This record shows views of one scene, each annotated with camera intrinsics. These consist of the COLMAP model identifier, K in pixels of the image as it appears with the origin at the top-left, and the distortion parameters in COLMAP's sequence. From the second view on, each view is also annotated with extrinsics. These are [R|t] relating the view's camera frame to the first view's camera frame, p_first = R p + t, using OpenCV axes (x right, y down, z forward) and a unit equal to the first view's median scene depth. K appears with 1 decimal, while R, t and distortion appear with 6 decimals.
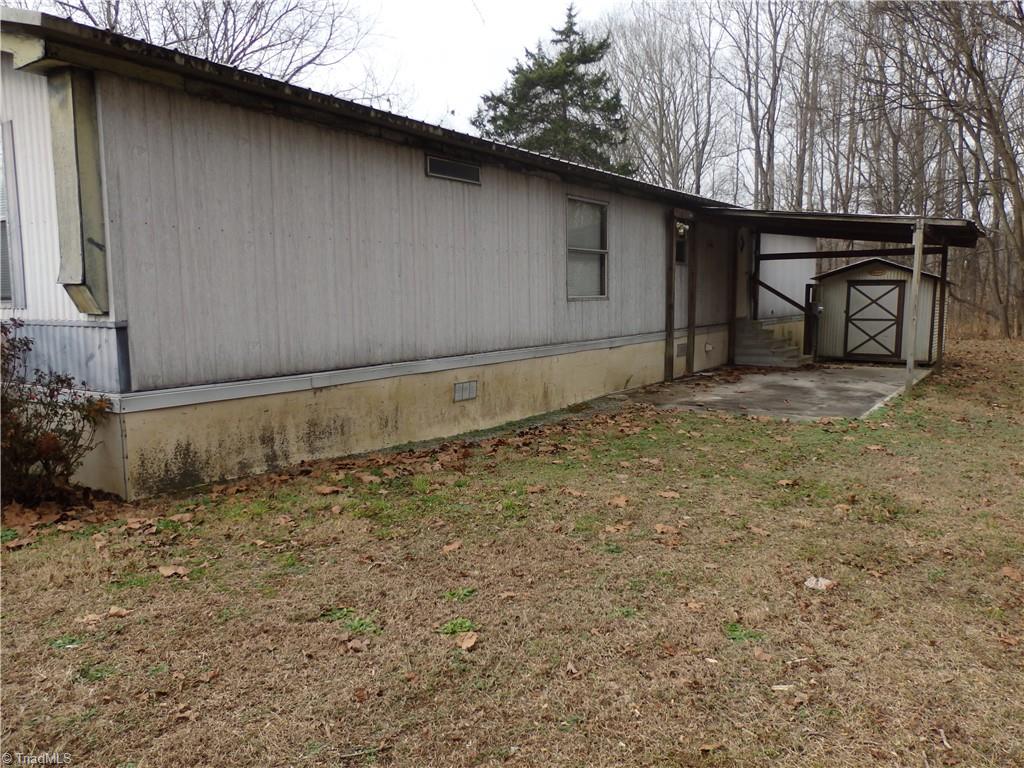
lens RADIAL K [[756.7, 0, 511.7], [0, 756.7, 387.6], [0, 0, 1]] dist [-0.001858, 0.013539]
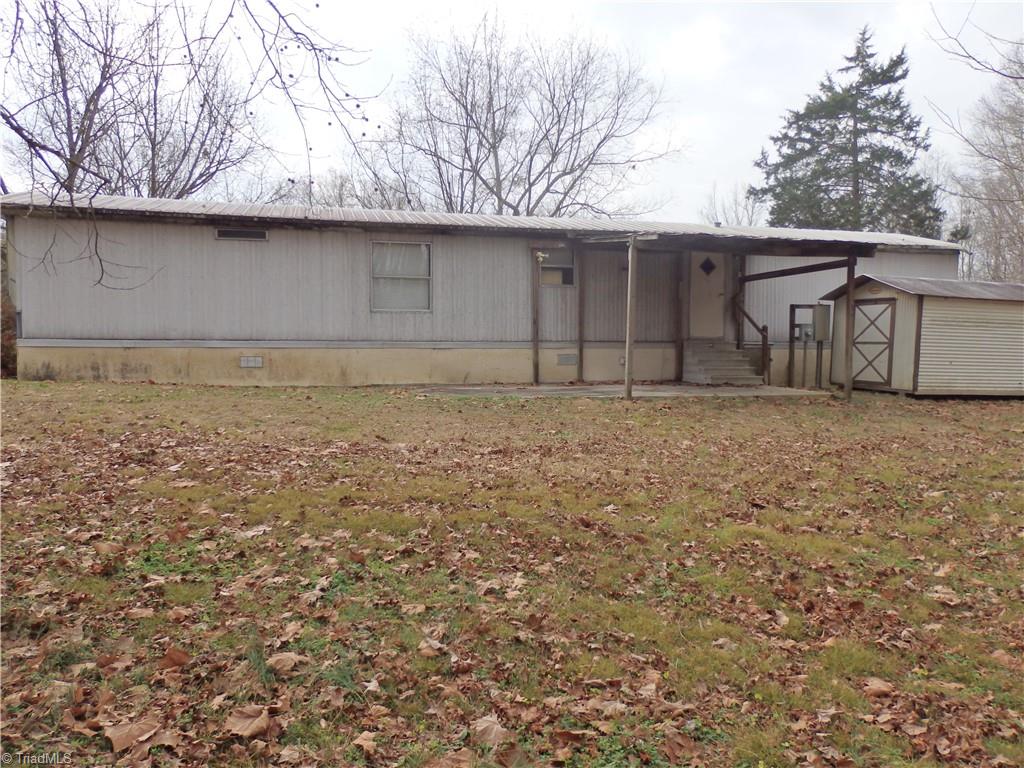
lens RADIAL K [[756.7, 0, 513.7], [0, 756.7, 381.8], [0, 0, 1]] dist [-0.001858, 0.013539]
pose [[0.750689, 0.046536, -0.659015, 0.898338], [-0.093913, 0.994903, -0.036723, 0.033311], [0.653946, 0.089458, 0.751233, 0.072386]]
